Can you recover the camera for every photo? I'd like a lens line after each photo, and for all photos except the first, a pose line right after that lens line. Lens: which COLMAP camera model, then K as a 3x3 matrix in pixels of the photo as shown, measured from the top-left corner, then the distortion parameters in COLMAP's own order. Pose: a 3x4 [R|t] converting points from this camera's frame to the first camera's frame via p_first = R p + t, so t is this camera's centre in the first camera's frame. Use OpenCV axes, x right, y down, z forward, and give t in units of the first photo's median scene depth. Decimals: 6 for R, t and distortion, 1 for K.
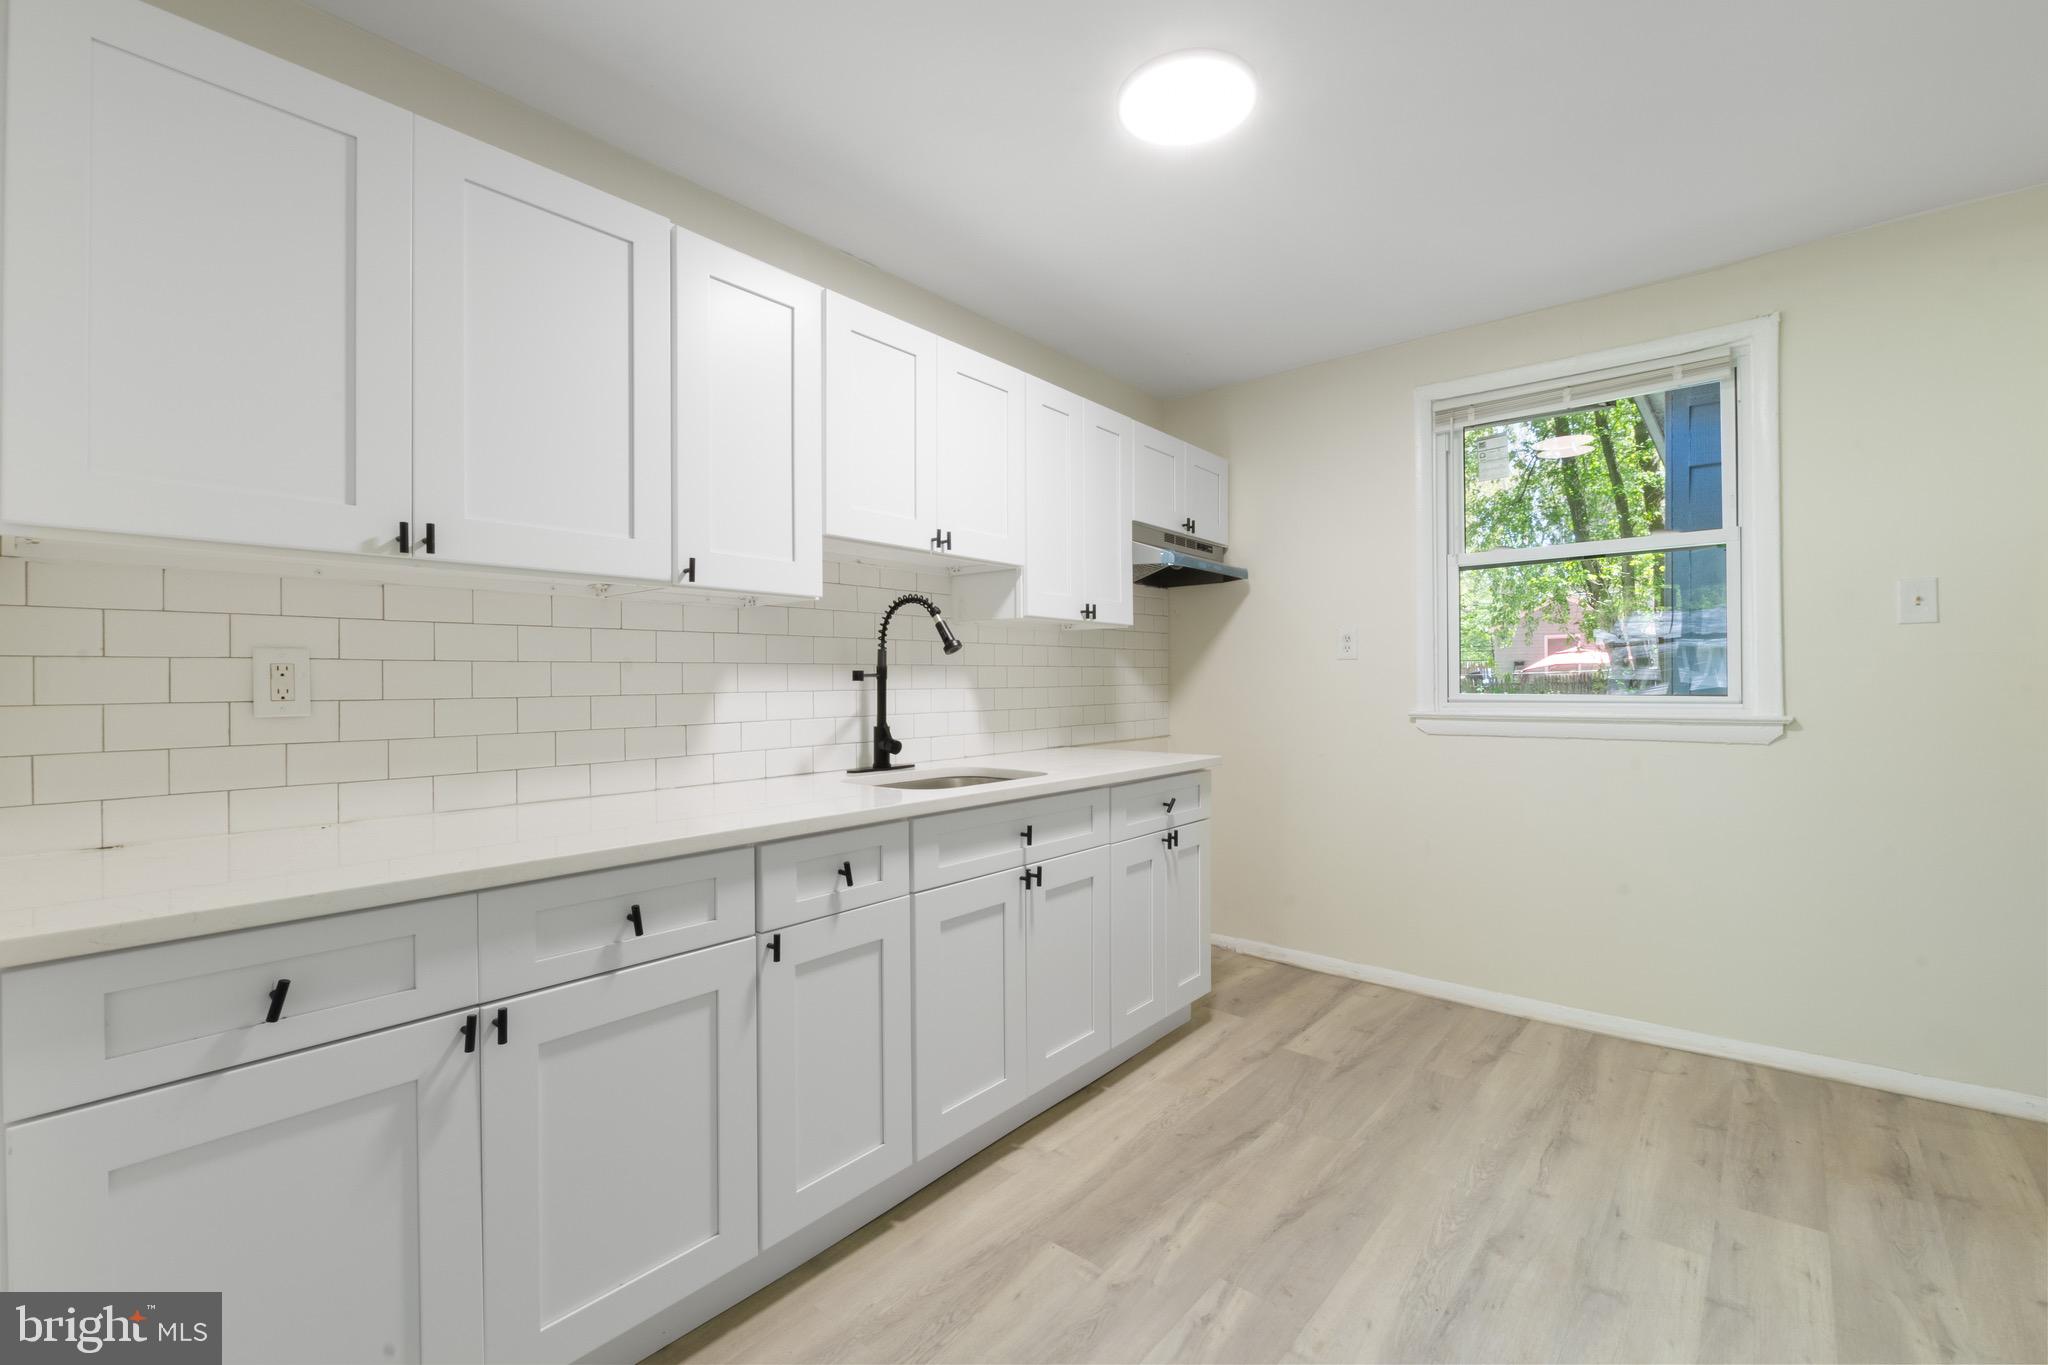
lens RADIAL K [[862.7, 0, 1024.0], [0, 862.7, 682.5], [0, 0, 1]] dist [-0.001122, -0.000372]
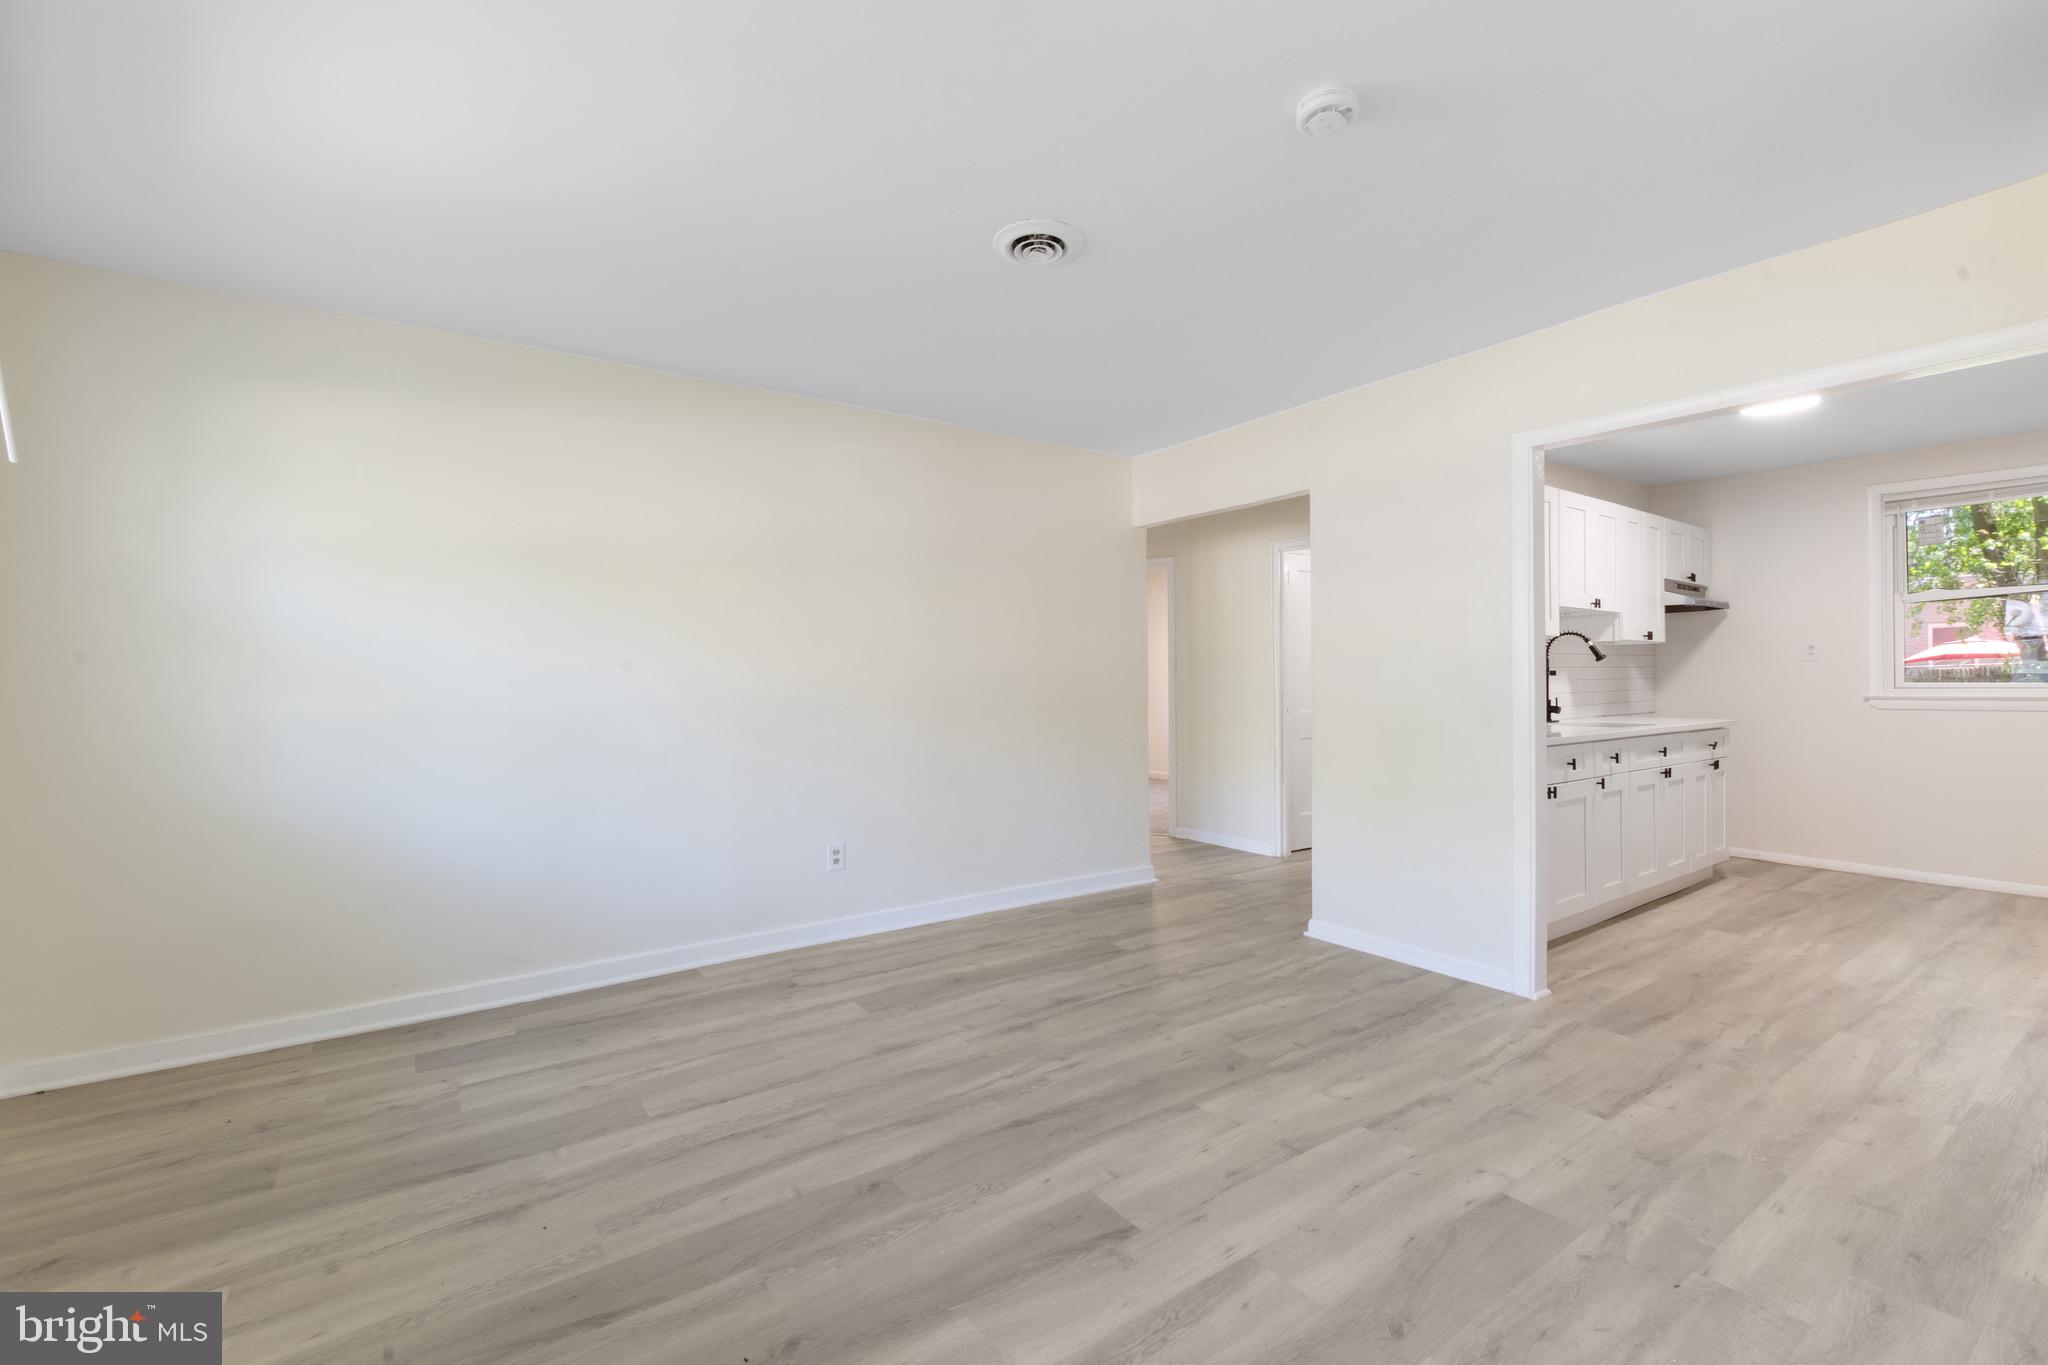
lens RADIAL K [[862.7, 0, 1024.0], [0, 862.7, 682.5], [0, 0, 1]] dist [-0.001122, -0.000372]
pose [[0.966781, 0.000549, -0.255606, -0.626079], [0.001250, 0.999976, 0.006878, -0.001077], [0.255604, -0.006969, 0.966757, -0.898878]]
